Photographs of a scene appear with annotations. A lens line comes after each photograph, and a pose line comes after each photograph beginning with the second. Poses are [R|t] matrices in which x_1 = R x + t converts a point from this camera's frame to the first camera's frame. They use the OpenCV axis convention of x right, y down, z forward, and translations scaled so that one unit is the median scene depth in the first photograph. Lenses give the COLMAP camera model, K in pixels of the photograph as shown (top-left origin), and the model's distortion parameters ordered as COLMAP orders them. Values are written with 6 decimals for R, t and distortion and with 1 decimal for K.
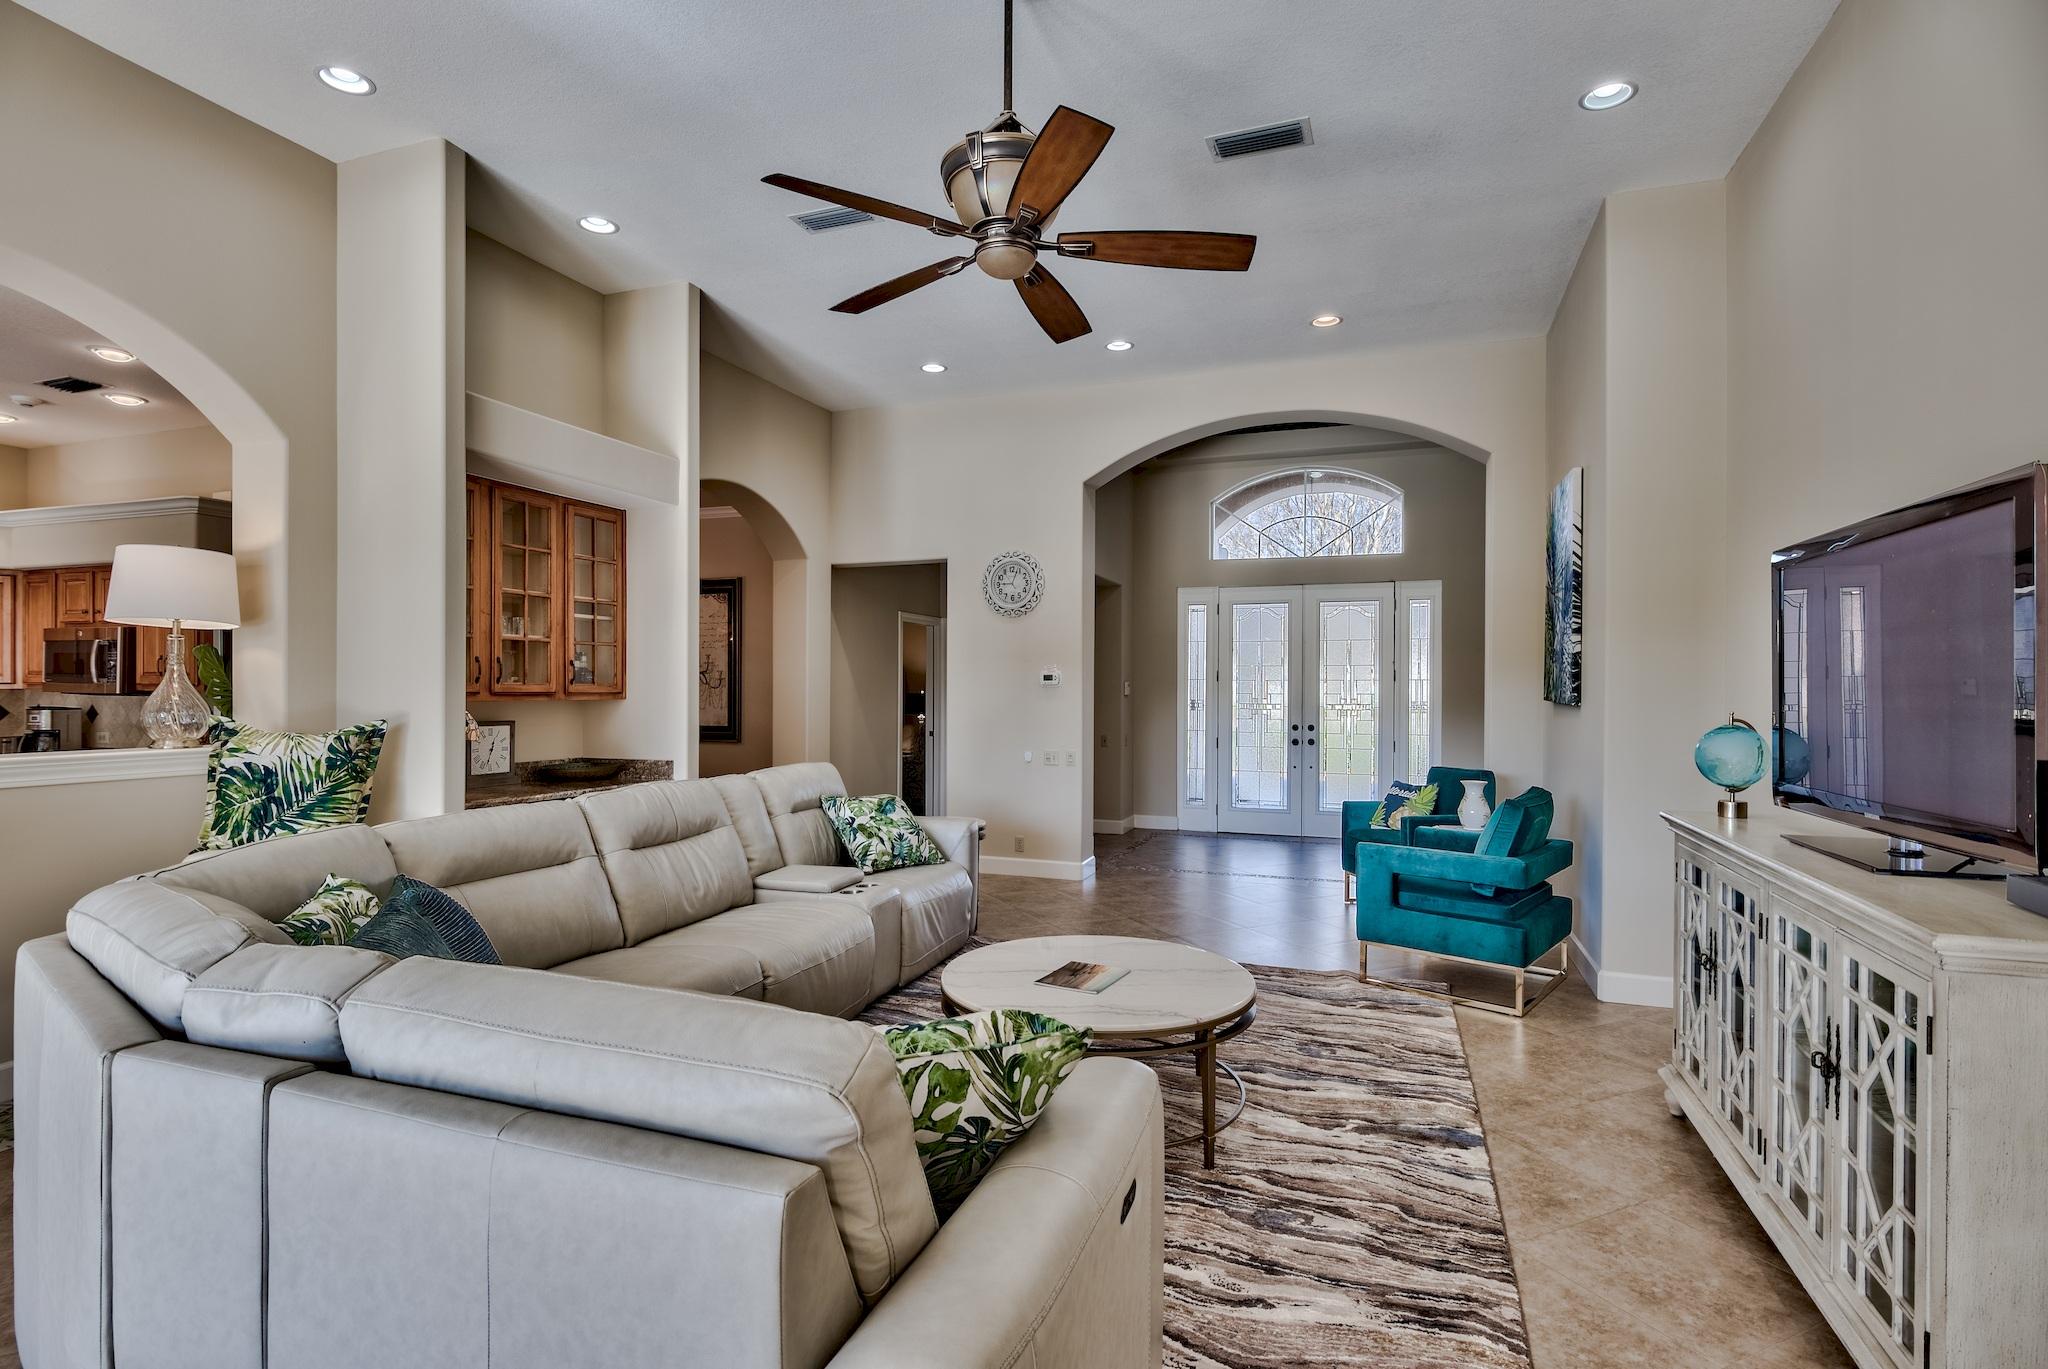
lens RADIAL K [[999.5, 0, 1021.3], [0, 999.5, 687.6], [0, 0, 1]] dist [-0.001522, -0.000633]
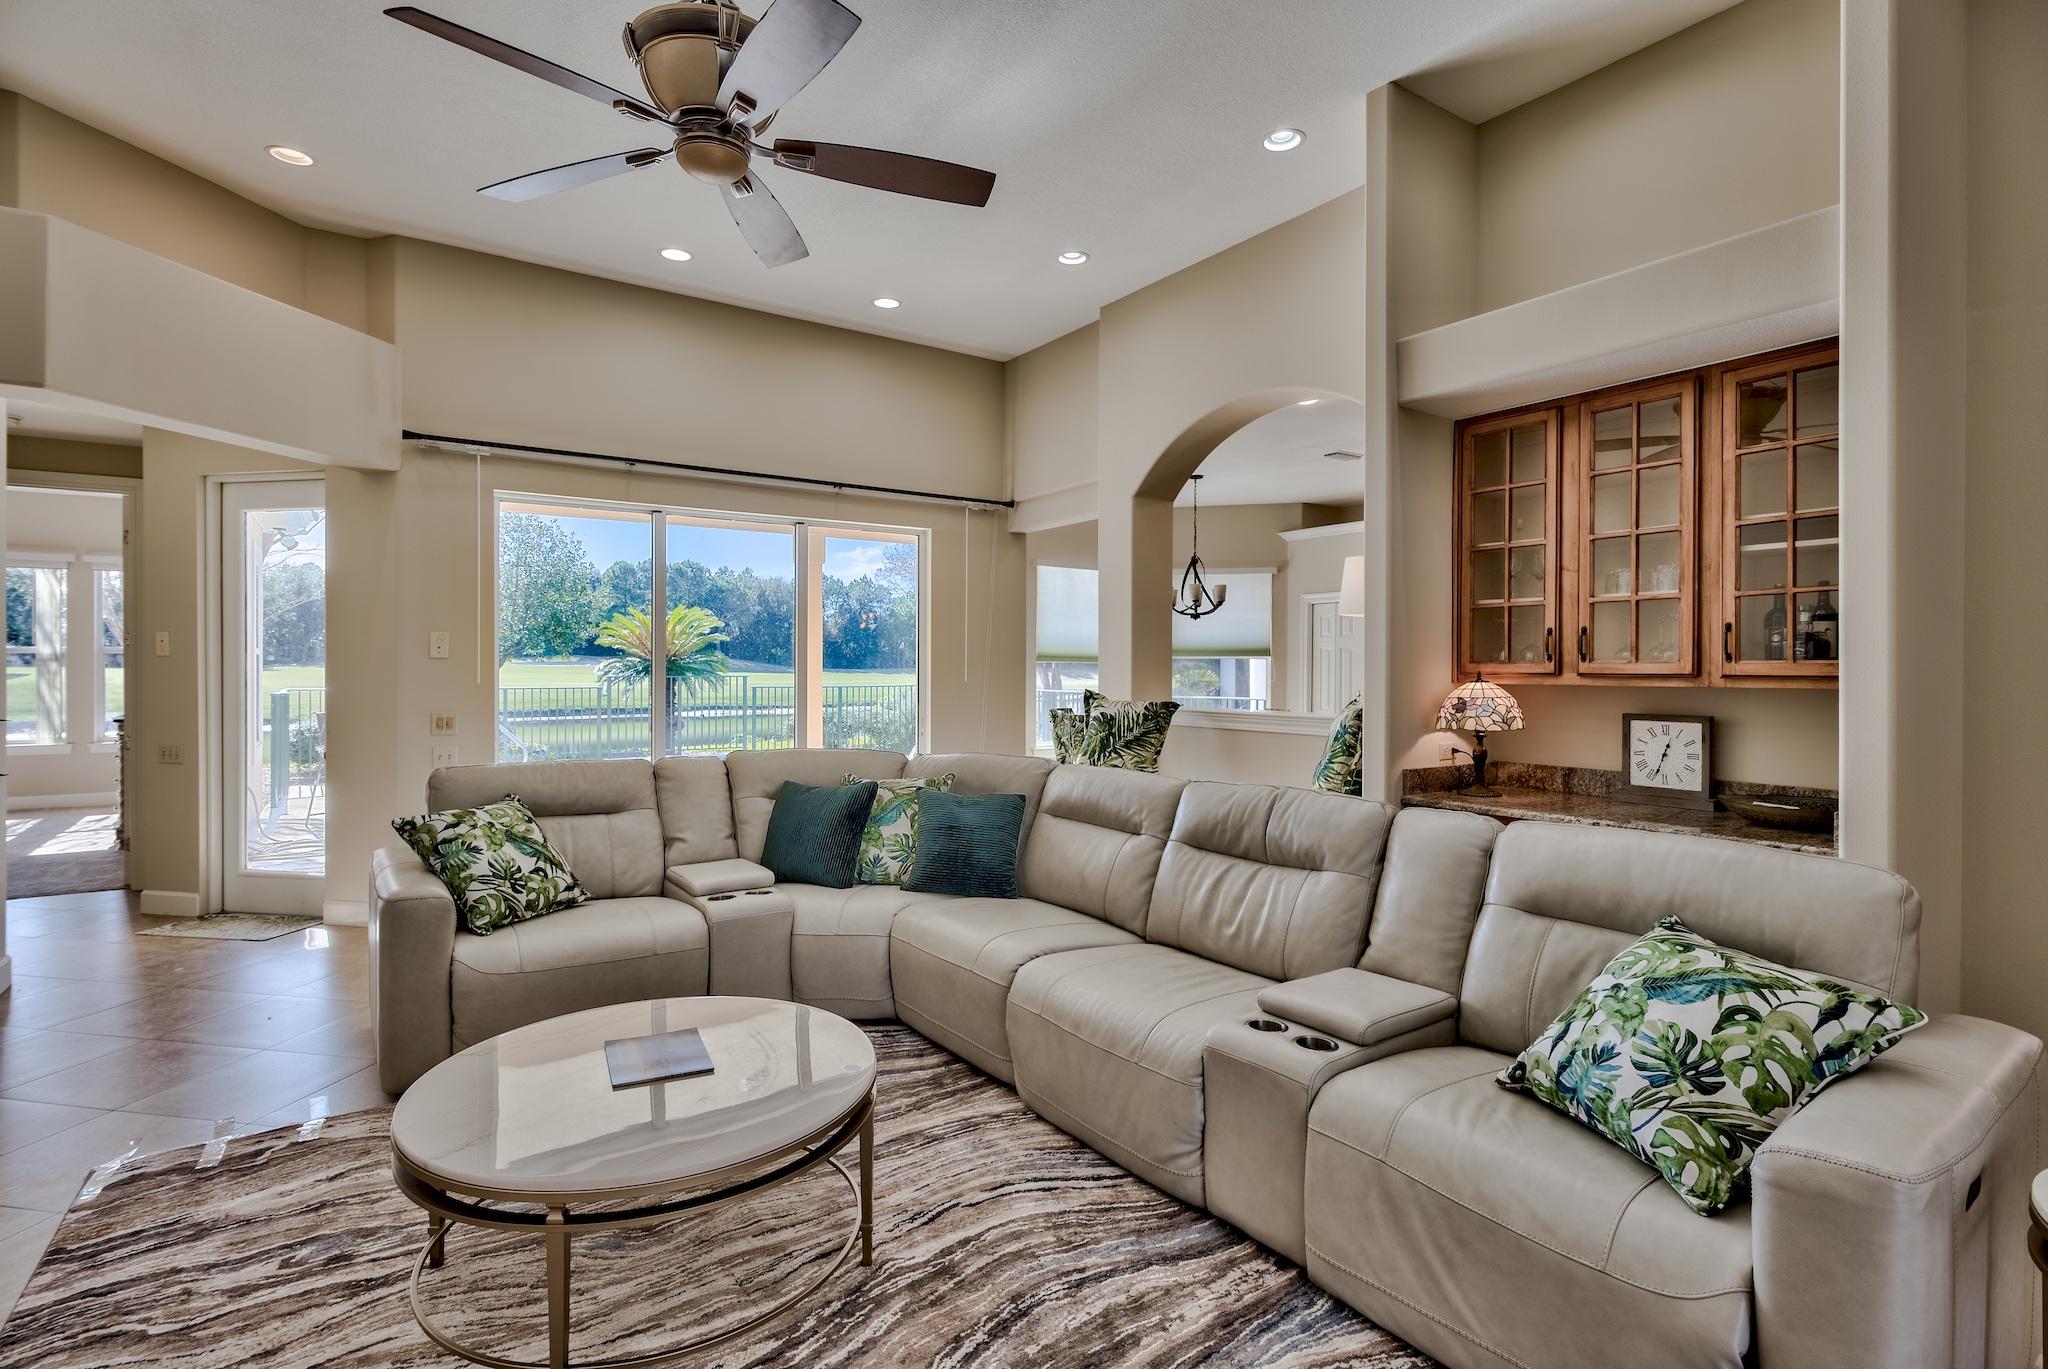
lens RADIAL K [[1001.9, 0, 1021.1], [0, 1001.9, 668.2], [0, 0, 1]] dist [-0.001704, -0.000156]
pose [[-0.588380, -0.003666, -0.808577, 0.345503], [-0.003401, 0.999992, -0.002059, 0.003585], [0.808578, 0.001539, -0.588387, 1.139294]]
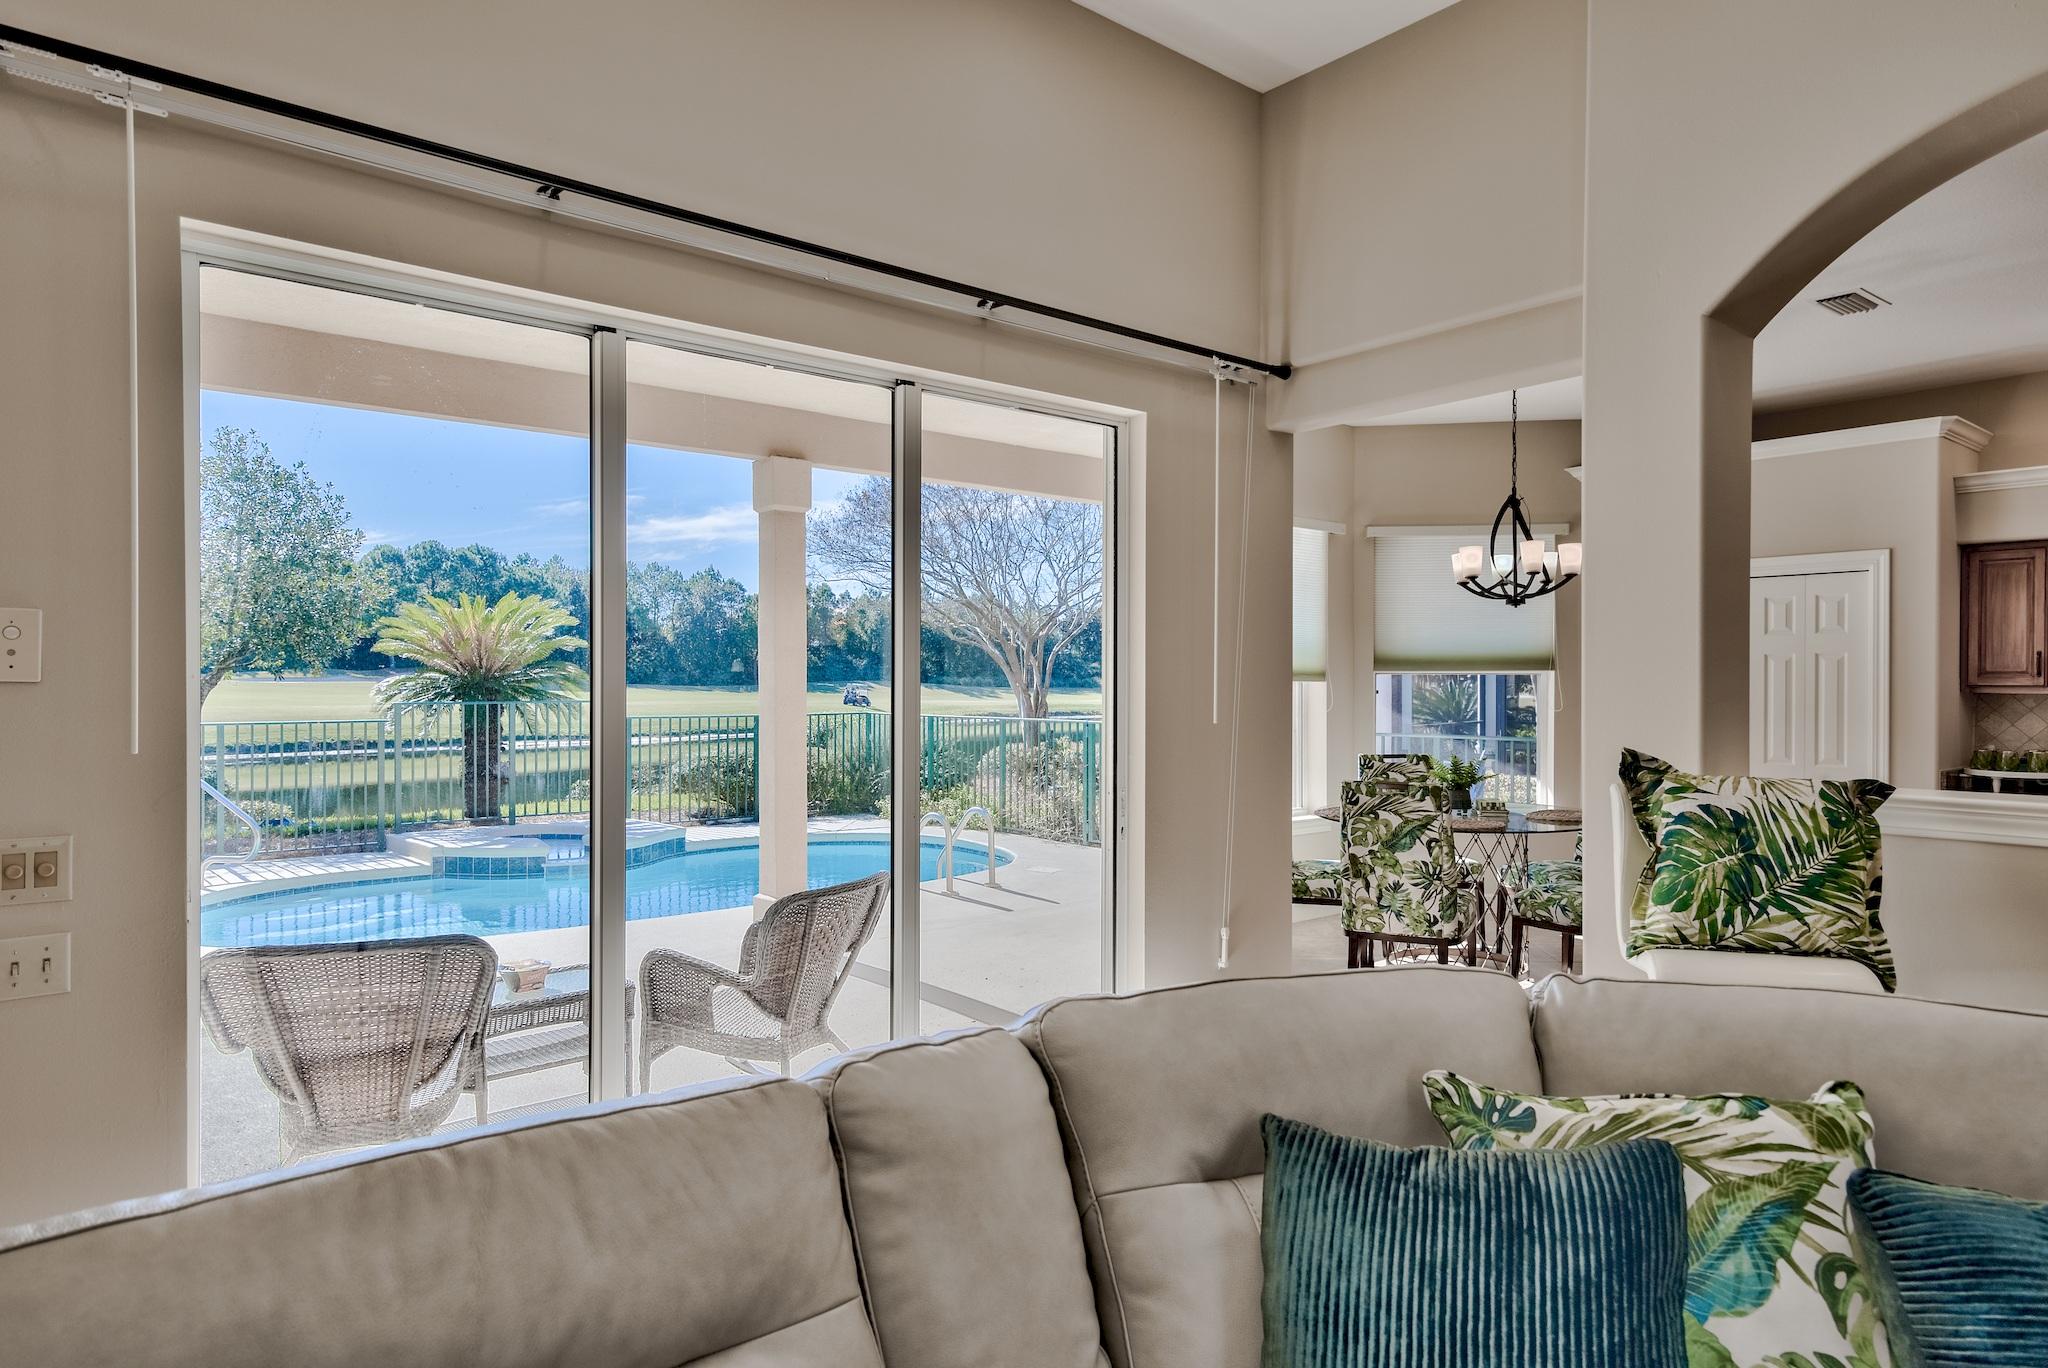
lens RADIAL K [[1225.8, 0, 1024.0], [0, 1225.8, 684.0], [0, 0, 1]] dist [0.015839, 0.000272]
pose [[-0.503551, -0.002554, -0.863962, 0.029511], [-0.001153, 0.999997, -0.002285, -0.006789], [0.863965, -0.000154, -0.503552, 0.513883]]
